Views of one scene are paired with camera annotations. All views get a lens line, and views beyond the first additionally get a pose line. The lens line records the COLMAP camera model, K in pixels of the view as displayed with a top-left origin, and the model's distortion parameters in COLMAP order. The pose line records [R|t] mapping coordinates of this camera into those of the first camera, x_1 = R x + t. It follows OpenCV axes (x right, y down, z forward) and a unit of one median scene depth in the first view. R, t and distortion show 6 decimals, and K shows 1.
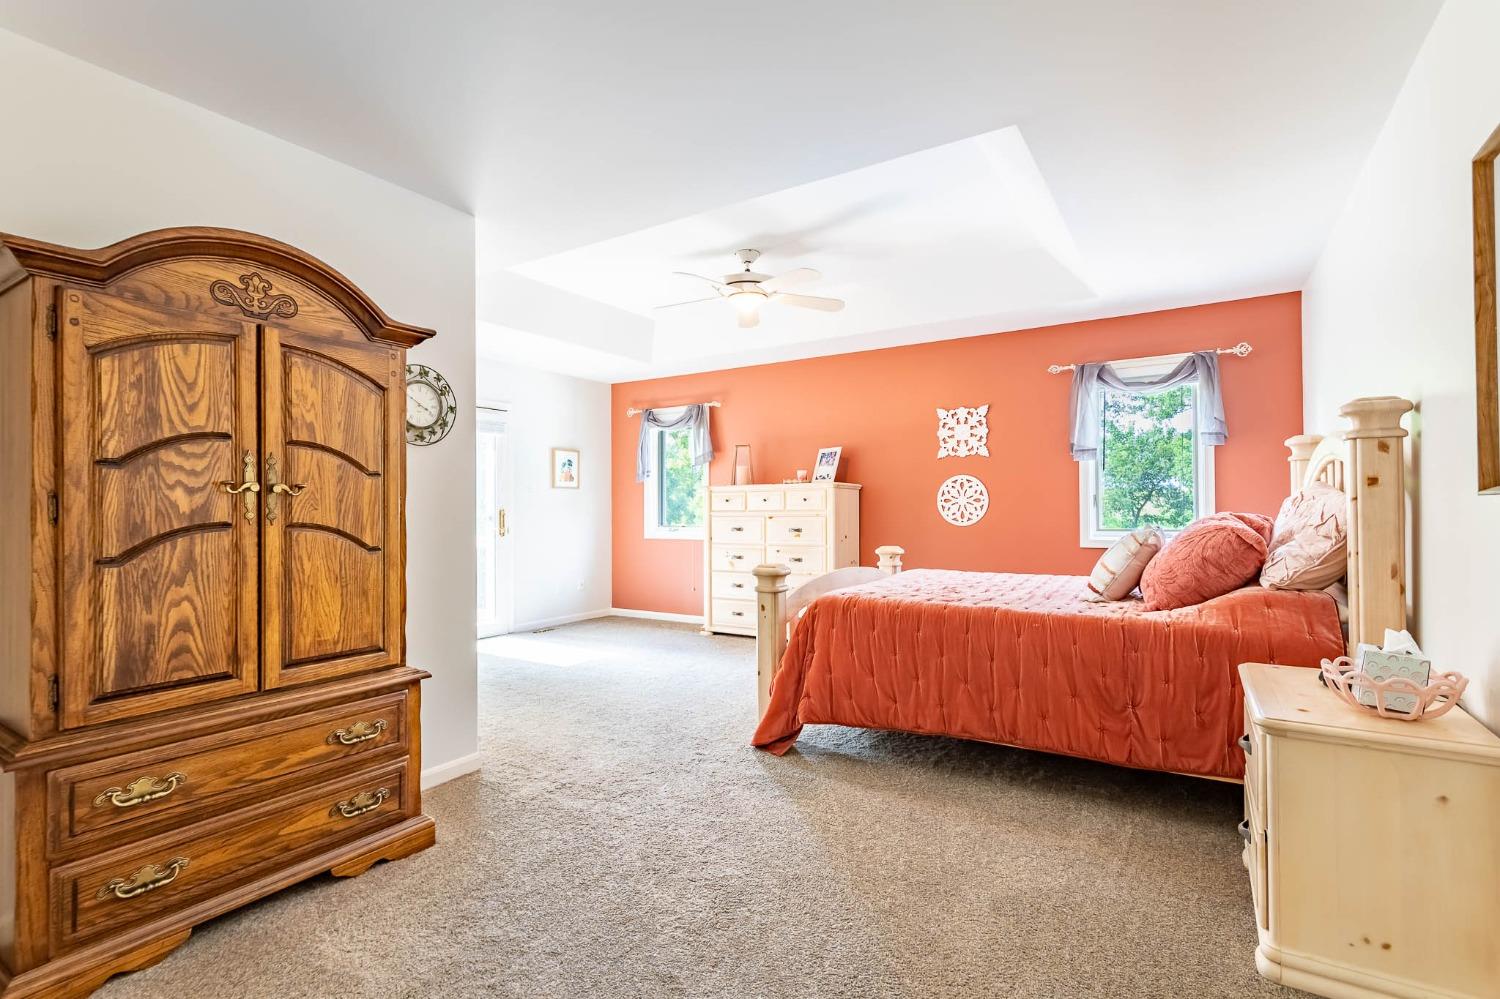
lens RADIAL K [[710.5, 0, 757.3], [0, 710.5, 505.8], [0, 0, 1]] dist [0.008554, -0.002305]
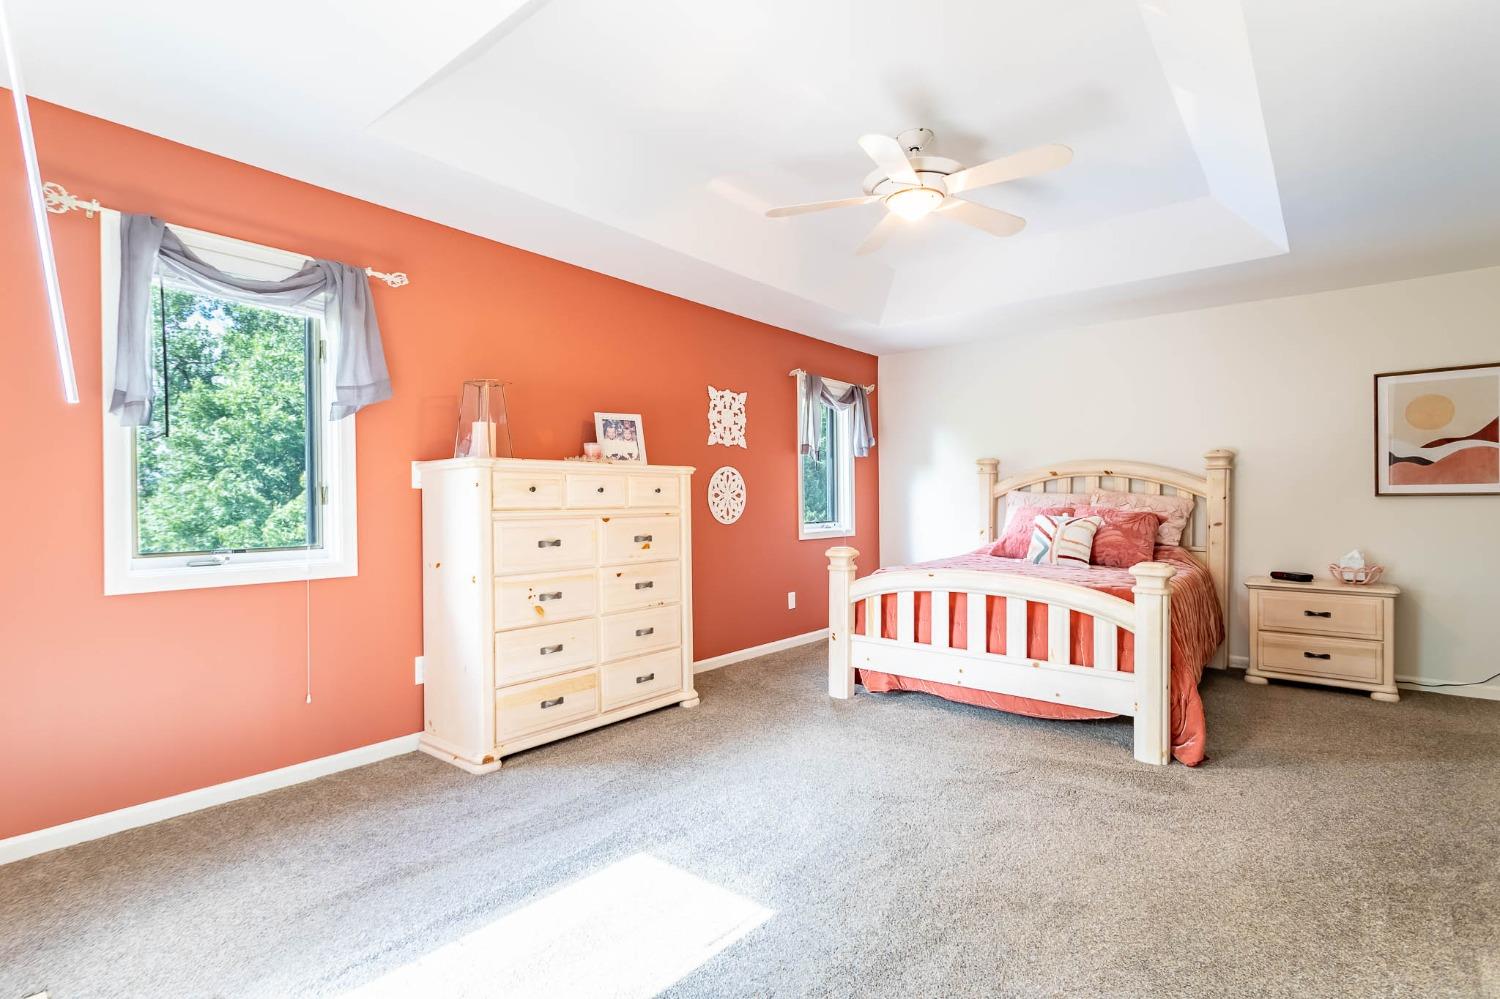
lens RADIAL K [[710.5, 0, 755.1], [0, 710.5, 499.4], [0, 0, 1]] dist [0.008554, -0.002305]
pose [[0.130328, 0.008062, 0.991438, -0.582874], [-0.003755, 0.999964, -0.007637, 0.004062], [-0.991464, -0.002728, 0.130353, 0.849156]]
